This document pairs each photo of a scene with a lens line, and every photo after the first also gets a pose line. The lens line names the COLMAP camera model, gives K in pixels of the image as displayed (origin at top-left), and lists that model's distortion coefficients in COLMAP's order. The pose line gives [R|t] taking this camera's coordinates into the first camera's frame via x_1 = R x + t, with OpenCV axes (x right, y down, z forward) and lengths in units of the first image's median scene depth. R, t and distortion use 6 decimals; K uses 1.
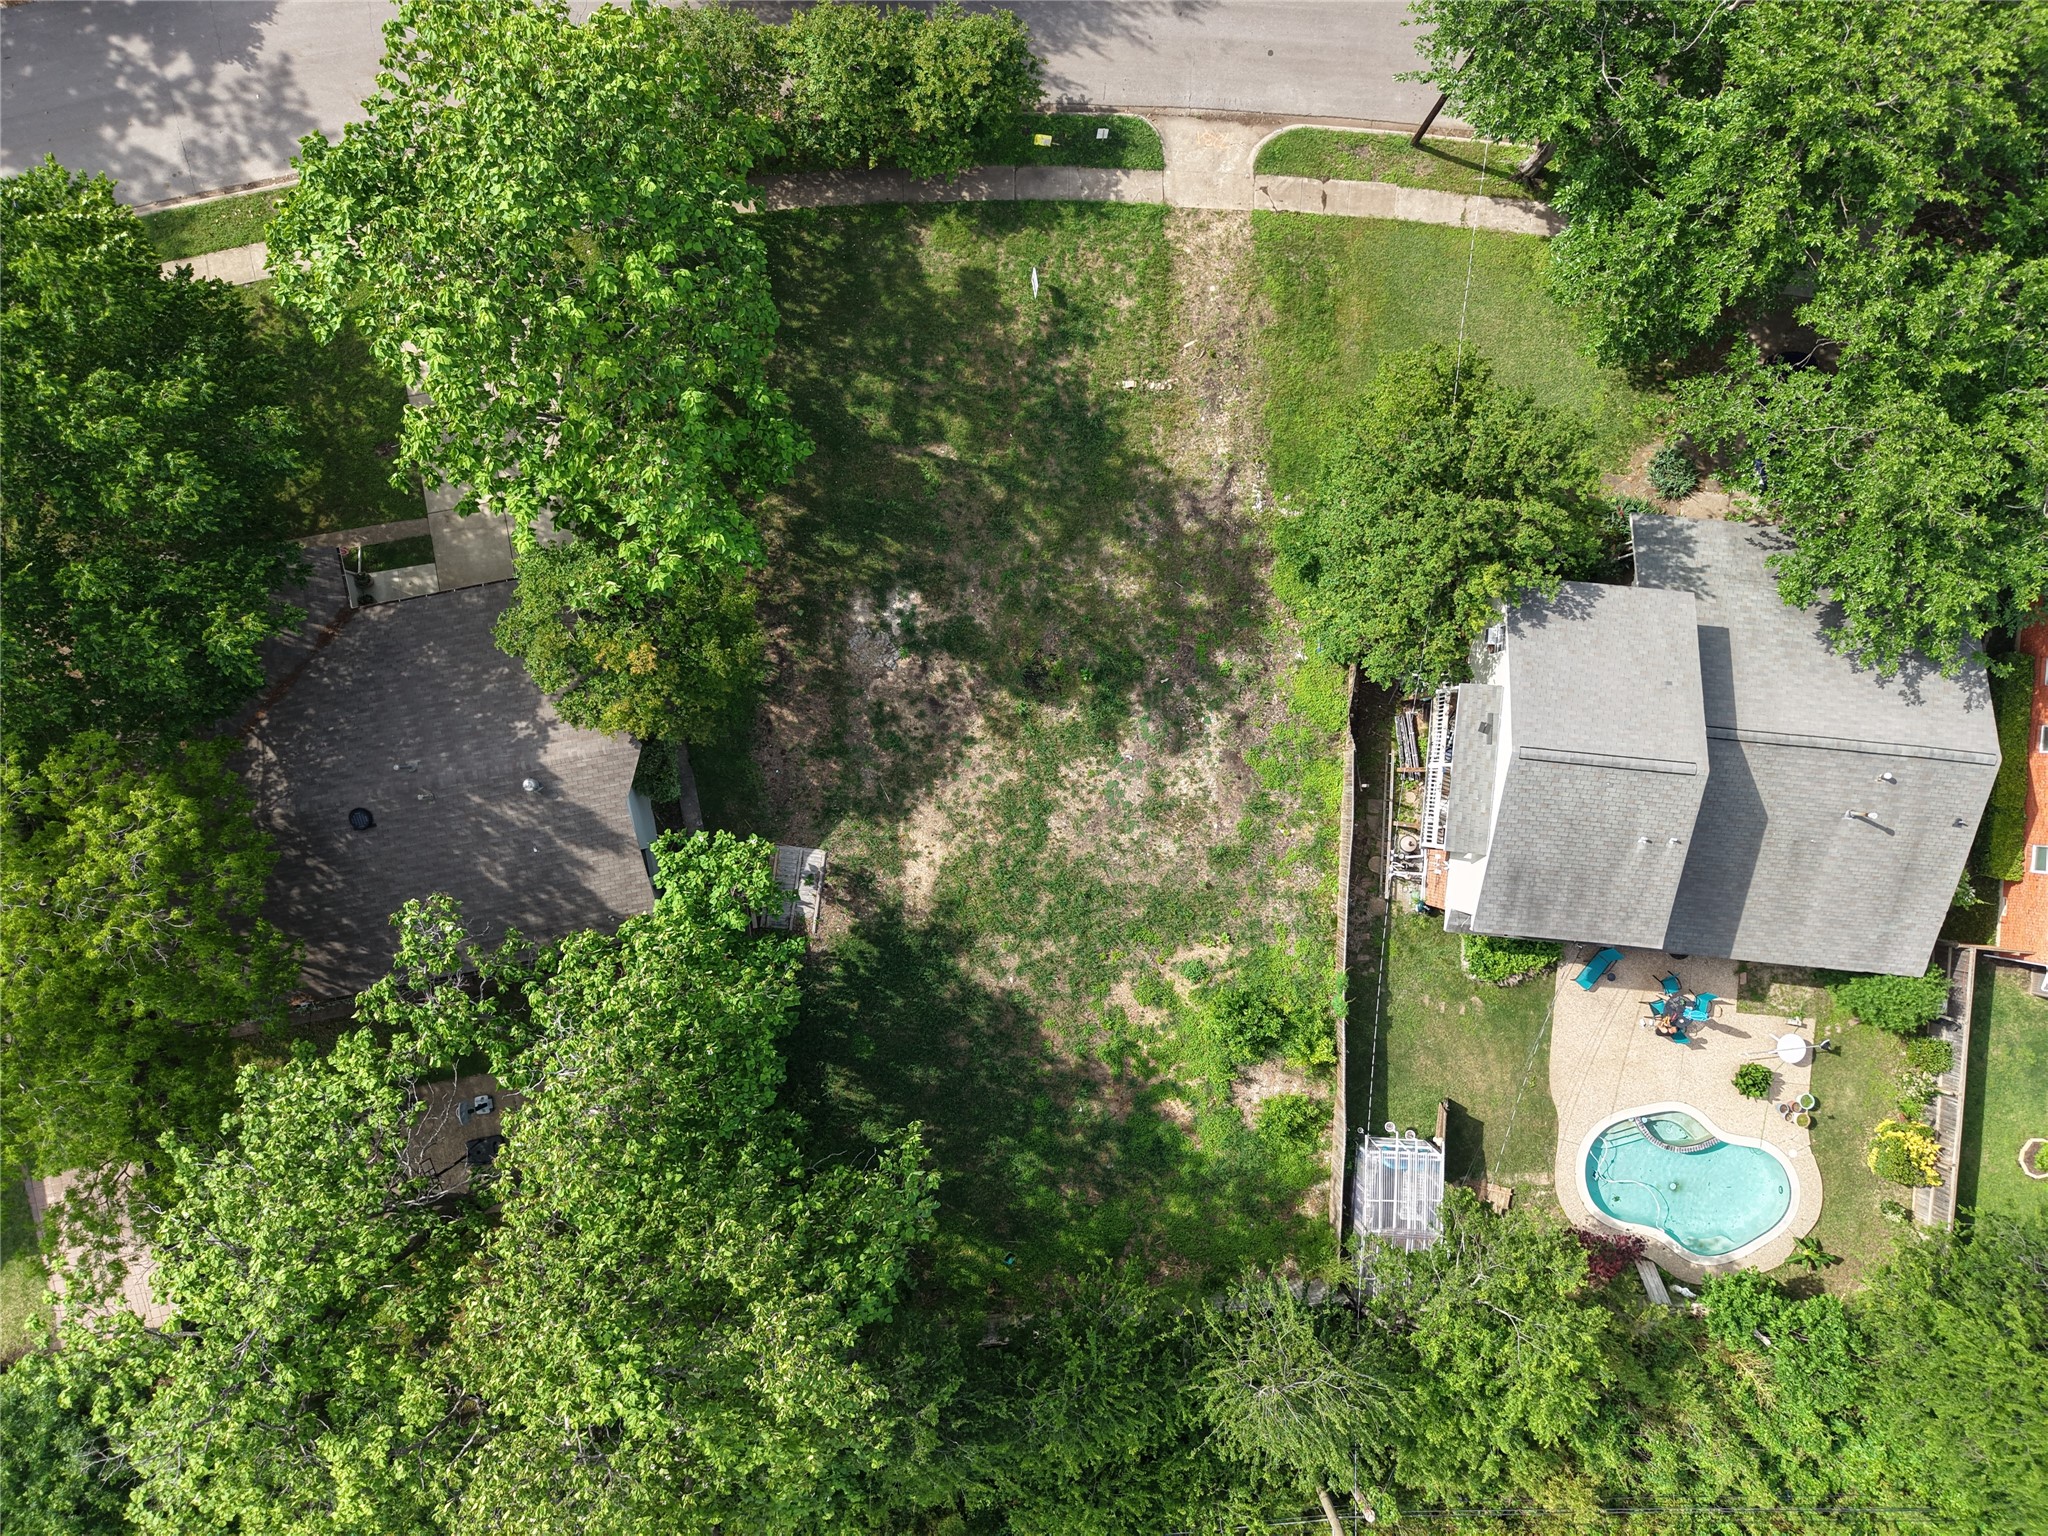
lens RADIAL K [[1416.8, 0, 1011.4], [0, 1416.8, 770.9], [0, 0, 1]] dist [0.000051, 0.005695]
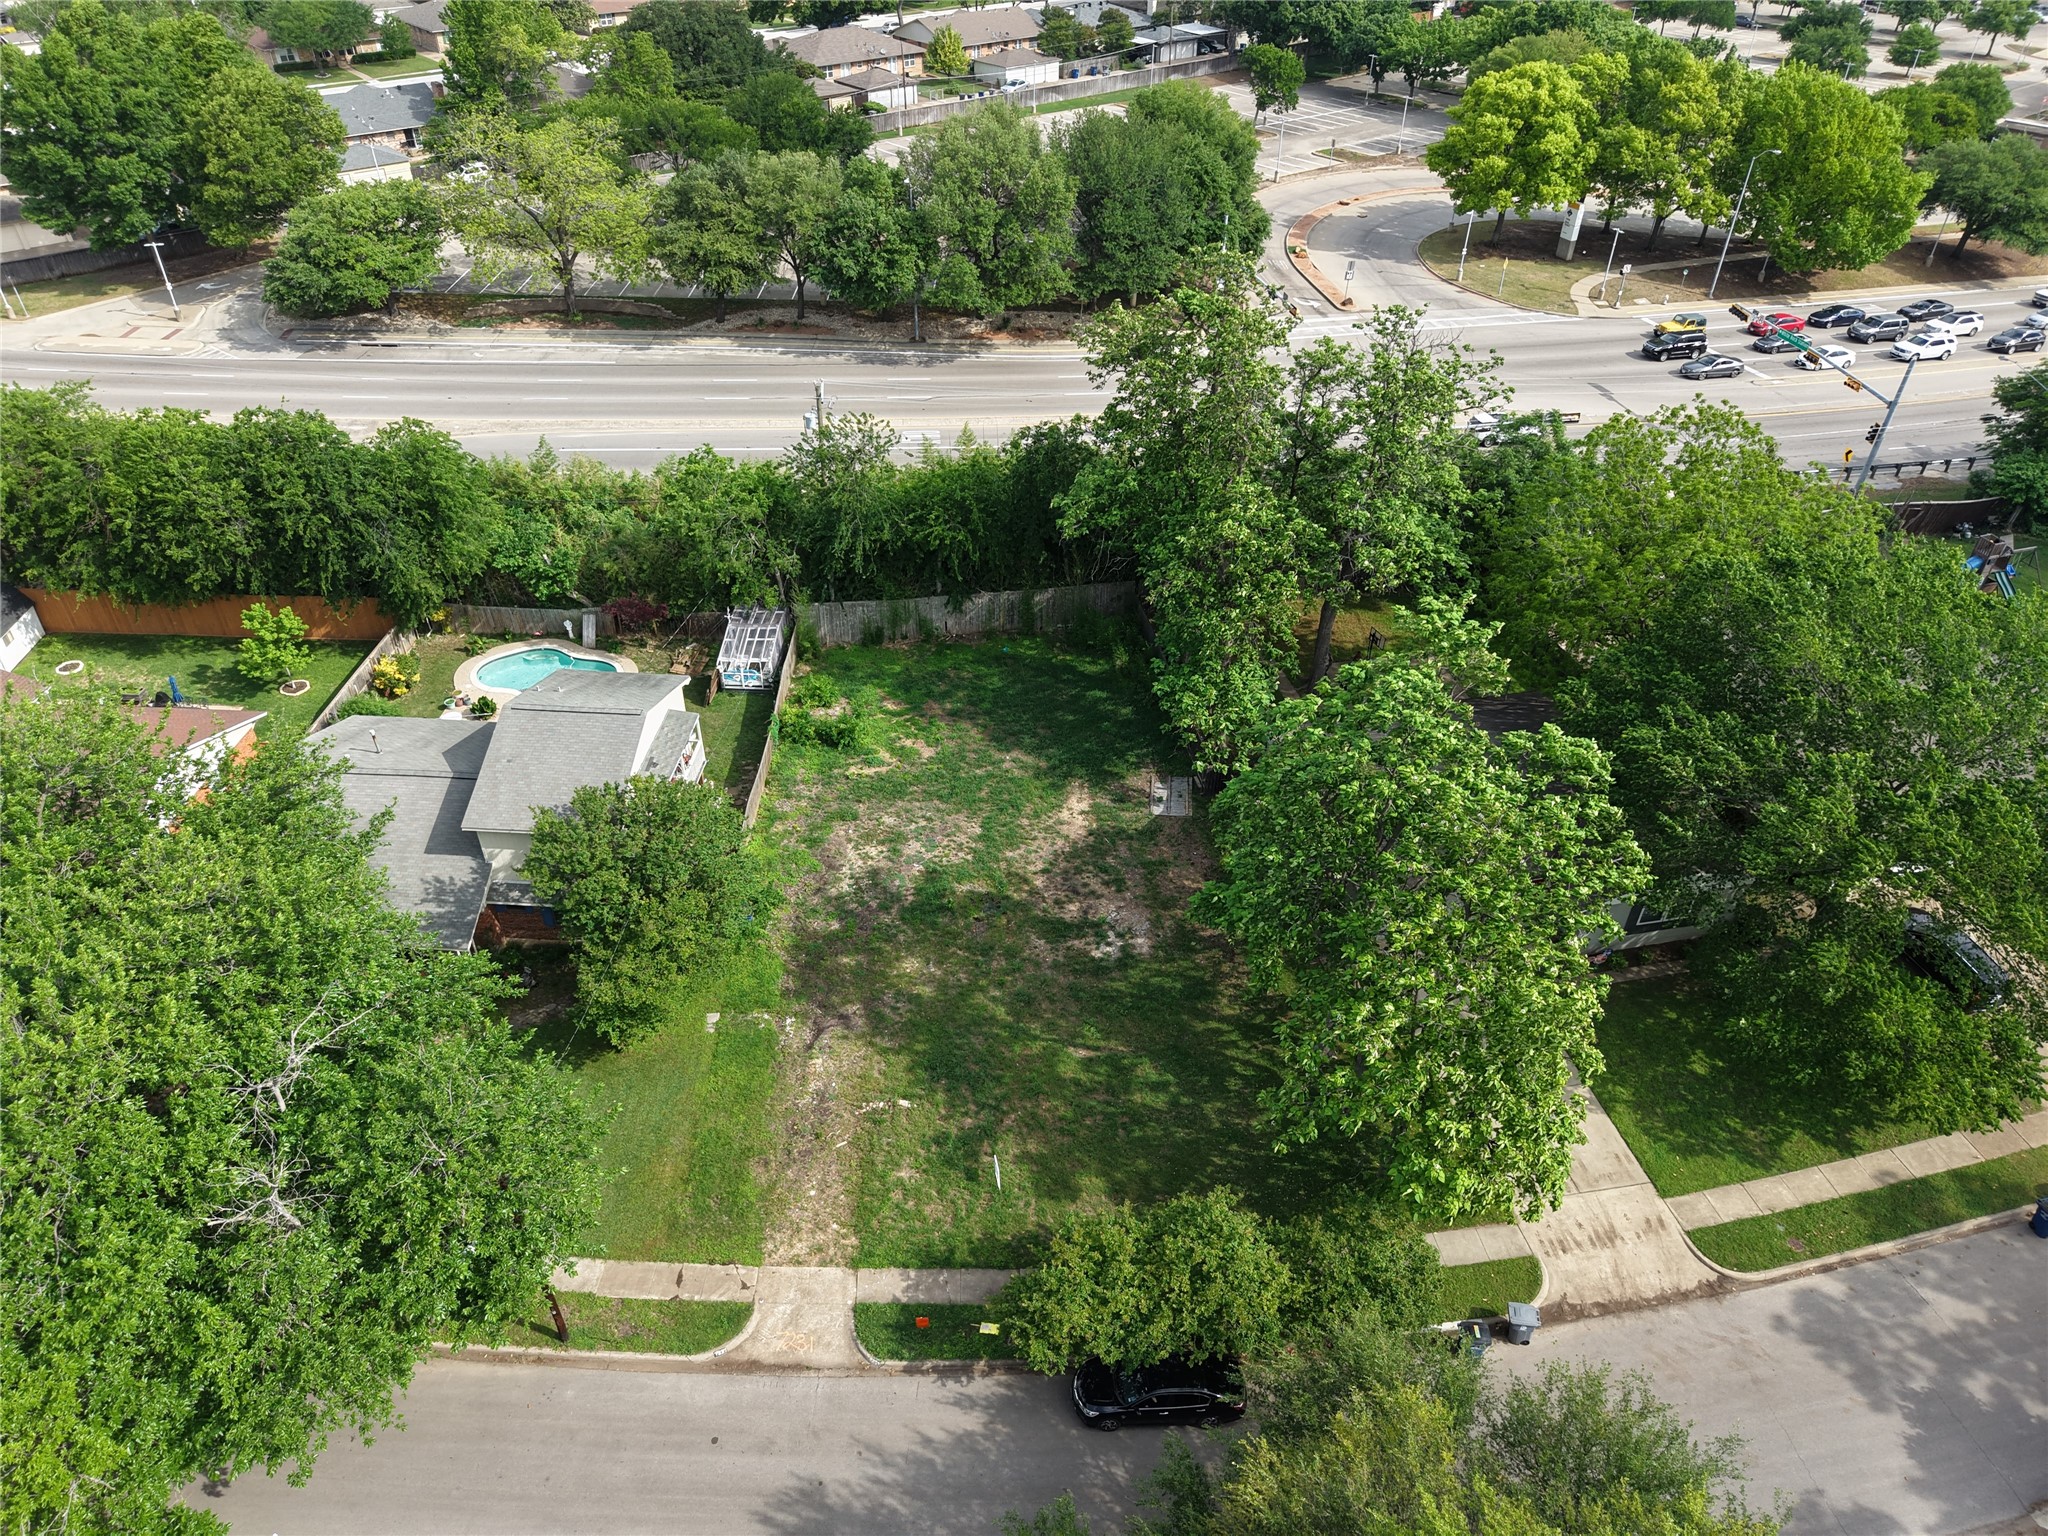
lens RADIAL K [[1416.8, 0, 1020.8], [0, 1416.8, 772.2], [0, 0, 1]] dist [0.000051, 0.005695]
pose [[-0.999142, -0.008626, -0.040518, 0.047947], [-0.027870, -0.583694, 0.811495, -1.103807], [-0.030650, 0.811928, 0.582953, 0.230046]]
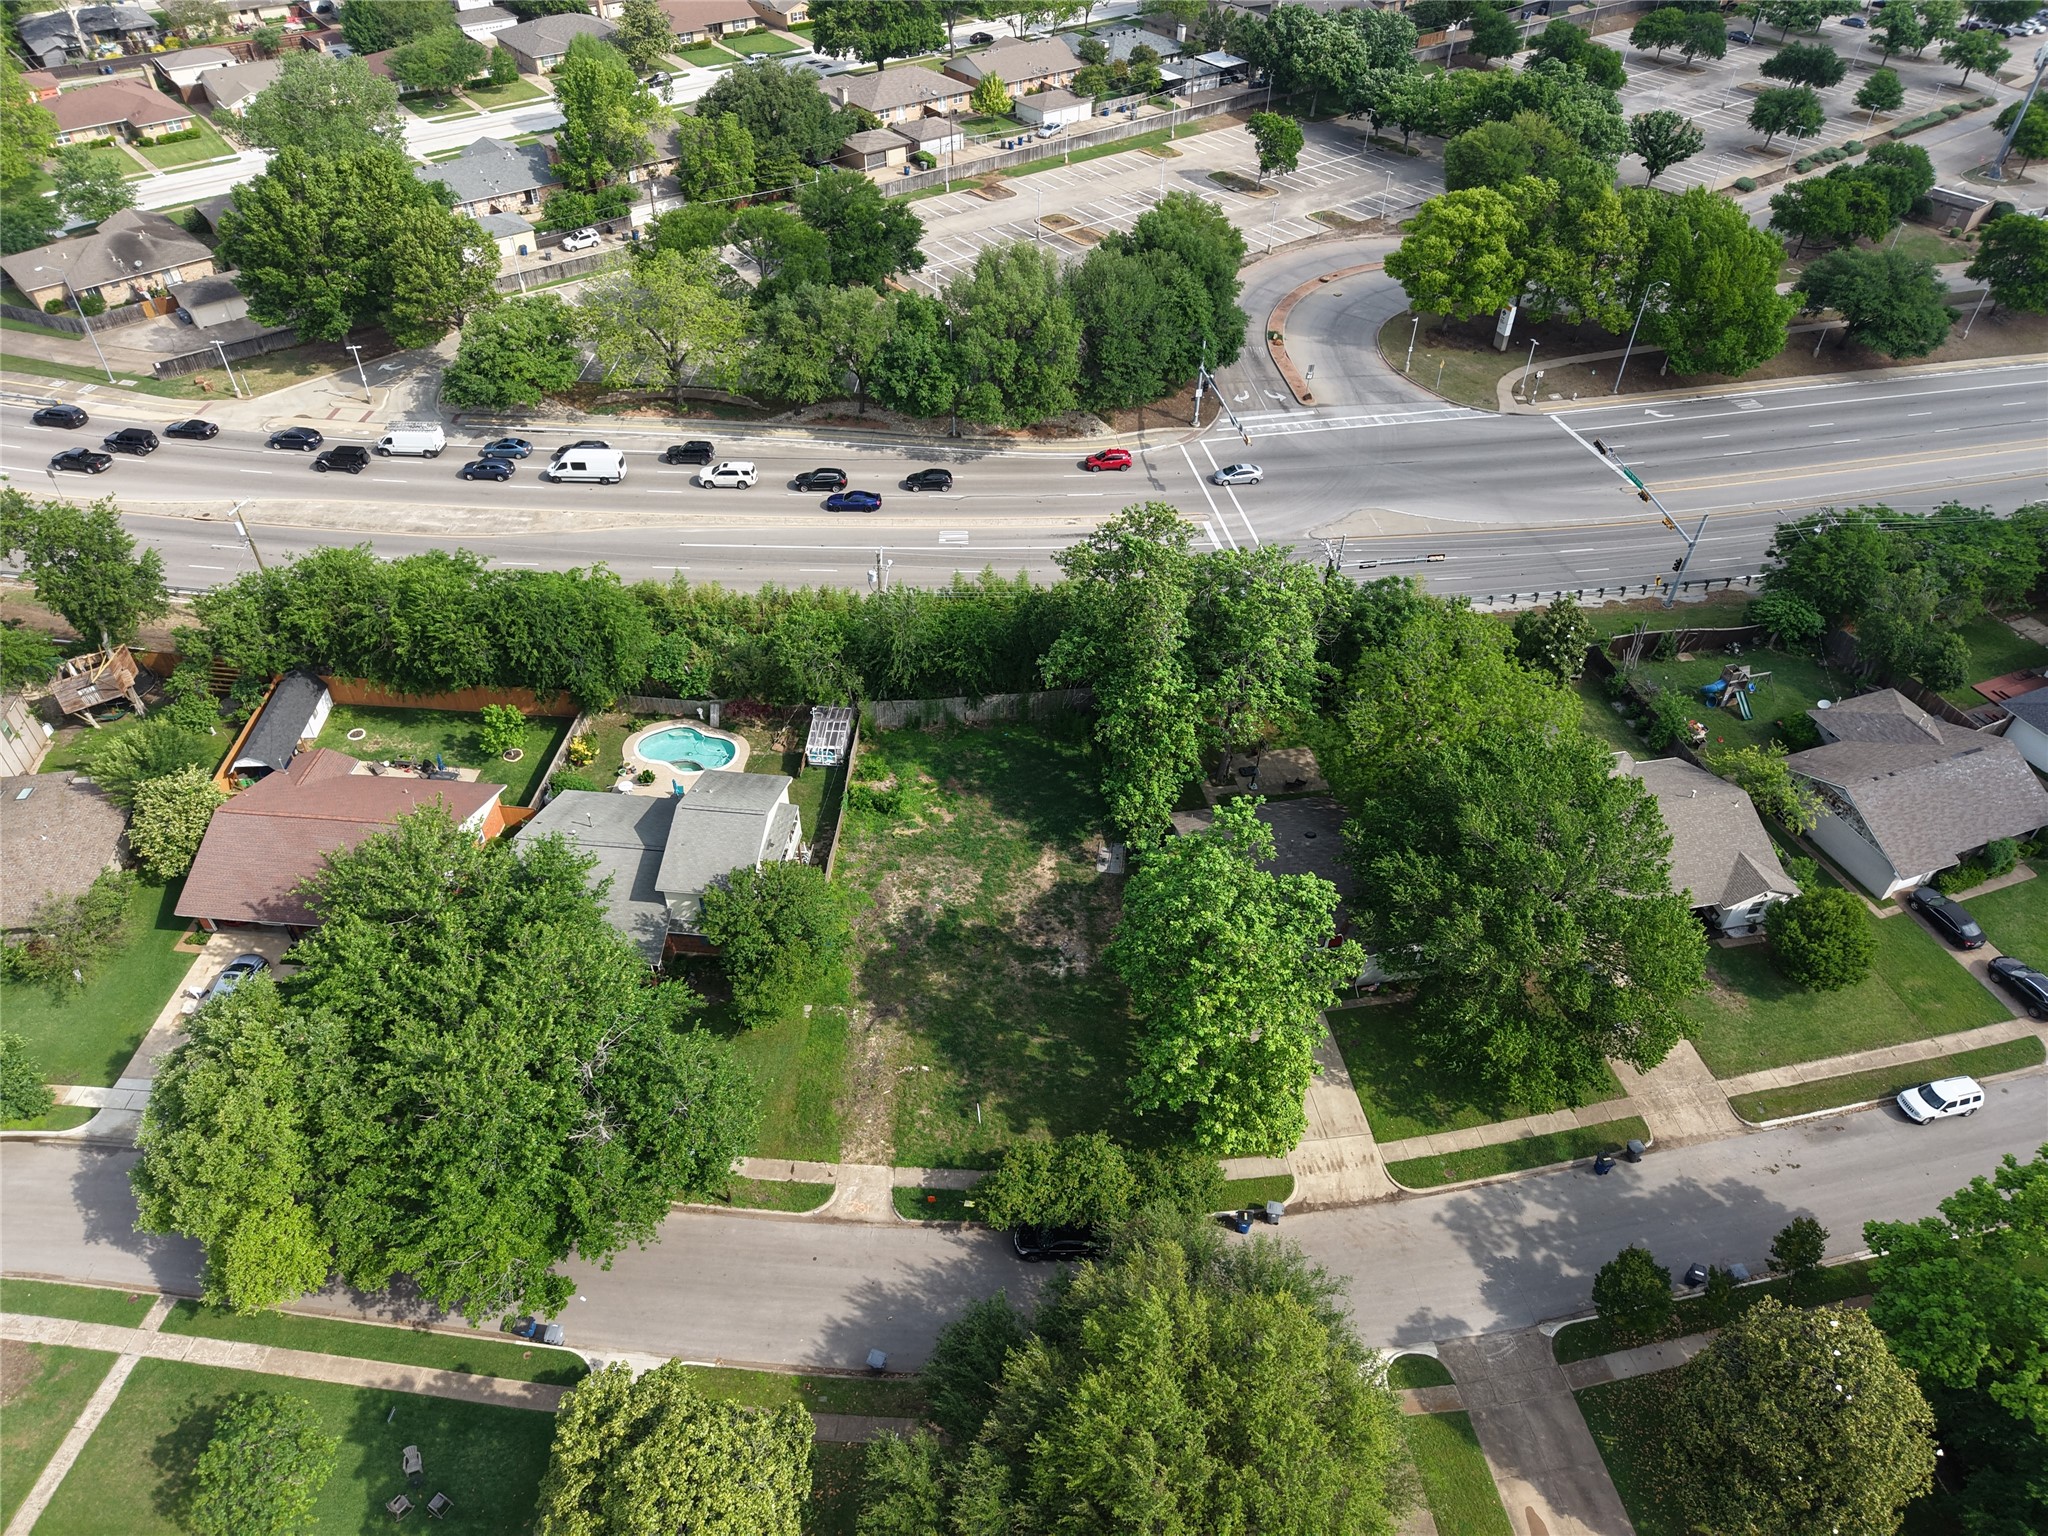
lens RADIAL K [[1416.8, 0, 1012.8], [0, 1416.8, 776.2], [0, 0, 1]] dist [0.000051, 0.005695]
pose [[-0.999443, -0.032454, -0.007824, 0.004817], [0.015044, -0.647063, 0.762288, -1.510476], [-0.029802, 0.761746, 0.647190, -0.401708]]
